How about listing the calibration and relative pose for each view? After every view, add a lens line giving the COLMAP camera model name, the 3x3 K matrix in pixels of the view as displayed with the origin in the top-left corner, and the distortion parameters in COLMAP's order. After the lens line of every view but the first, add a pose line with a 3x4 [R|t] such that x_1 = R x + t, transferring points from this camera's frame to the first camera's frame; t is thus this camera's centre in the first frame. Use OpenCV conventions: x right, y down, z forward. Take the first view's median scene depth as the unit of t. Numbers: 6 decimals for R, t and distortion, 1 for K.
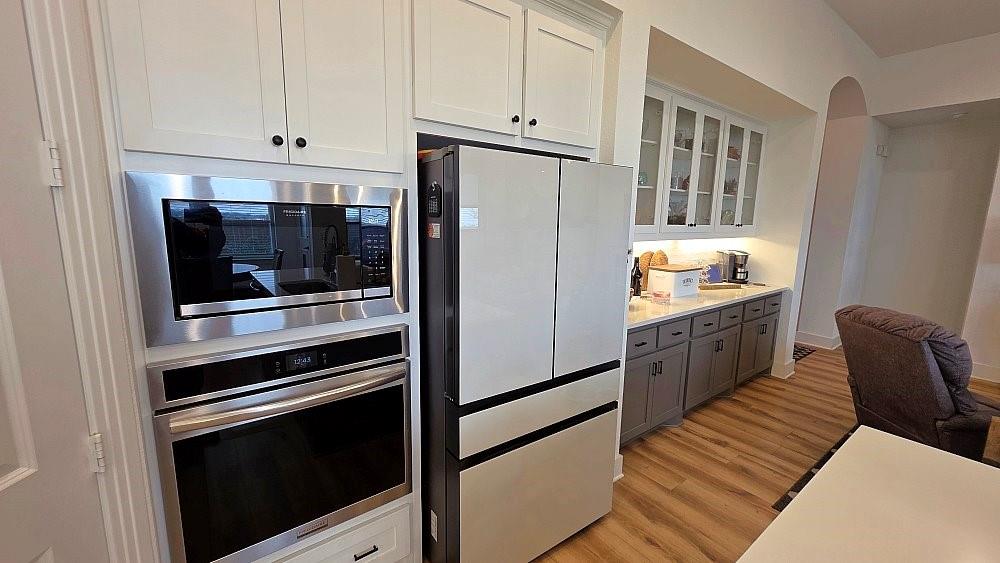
lens RADIAL K [[401.6, 0, 499.7], [0, 401.6, 281.0], [0, 0, 1]] dist [0.000618, 0.000497]
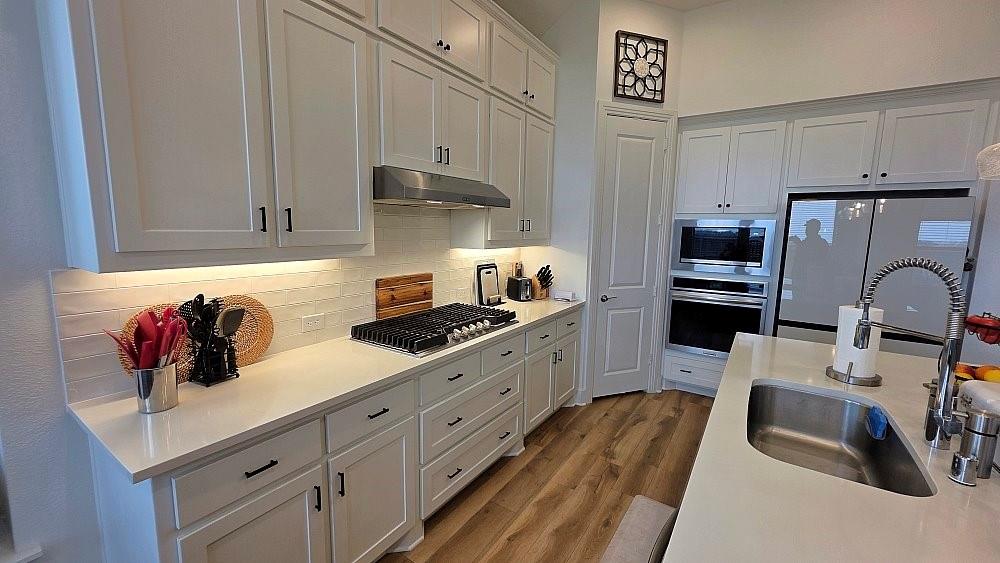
lens RADIAL K [[401.6, 0, 493.8], [0, 401.6, 278.7], [0, 0, 1]] dist [0.000618, 0.000497]
pose [[0.330032, 0.108959, -0.937660, 1.025328], [-0.158663, 0.985587, 0.058683, 0.156060], [0.930540, 0.129404, 0.342563, -0.876776]]
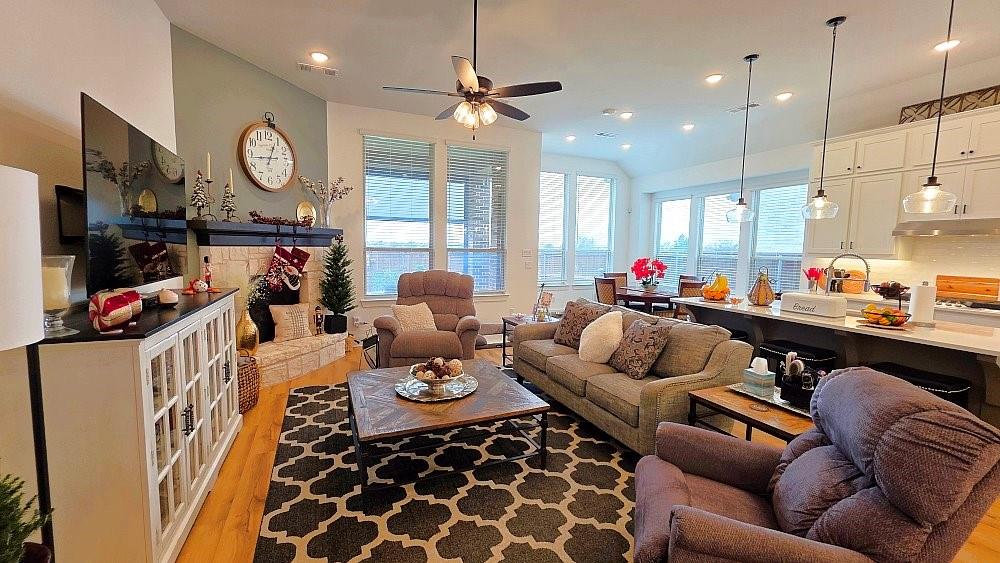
lens RADIAL K [[401.6, 0, 495.1], [0, 401.6, 282.4], [0, 0, 1]] dist [0.000618, 0.000497]
pose [[-0.967041, -0.057070, 0.248141, 1.699612], [0.005673, 0.969486, 0.245080, -0.258936], [-0.254556, 0.238410, -0.937210, 2.026681]]
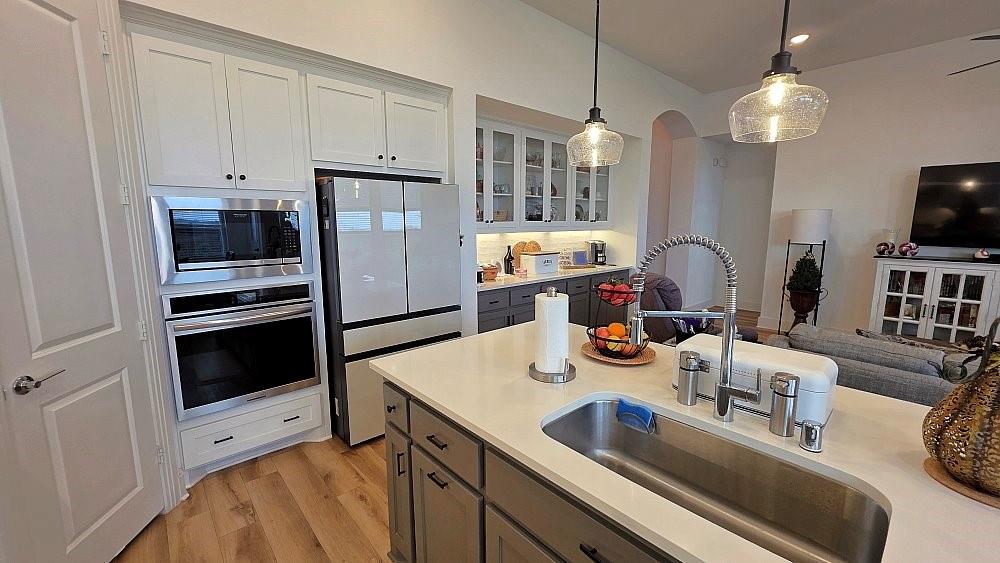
lens RADIAL K [[401.6, 0, 501.4], [0, 401.6, 279.0], [0, 0, 1]] dist [0.000618, 0.000497]
pose [[0.995471, -0.032618, 0.089294, 0.324590], [0.033746, 0.999368, -0.011154, 0.117274], [-0.088874, 0.014116, 0.995943, -0.598436]]
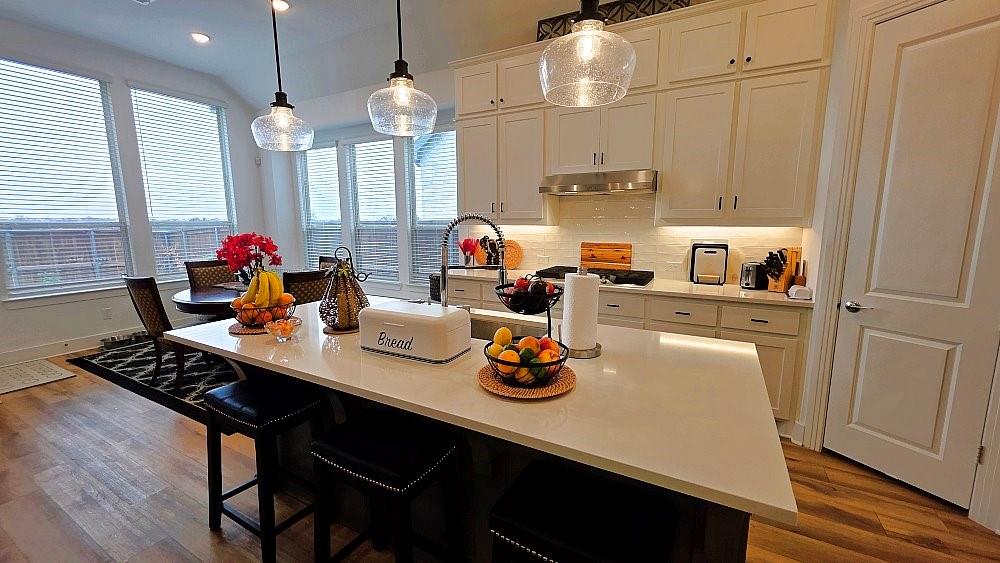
lens RADIAL K [[401.6, 0, 502.5], [0, 401.6, 281.9], [0, 0, 1]] dist [0.000618, 0.000497]
pose [[-0.915883, 0.042721, -0.399165, 0.939258], [-0.078943, 0.955740, 0.283424, -0.052111], [0.393606, 0.291095, -0.871974, 0.783766]]
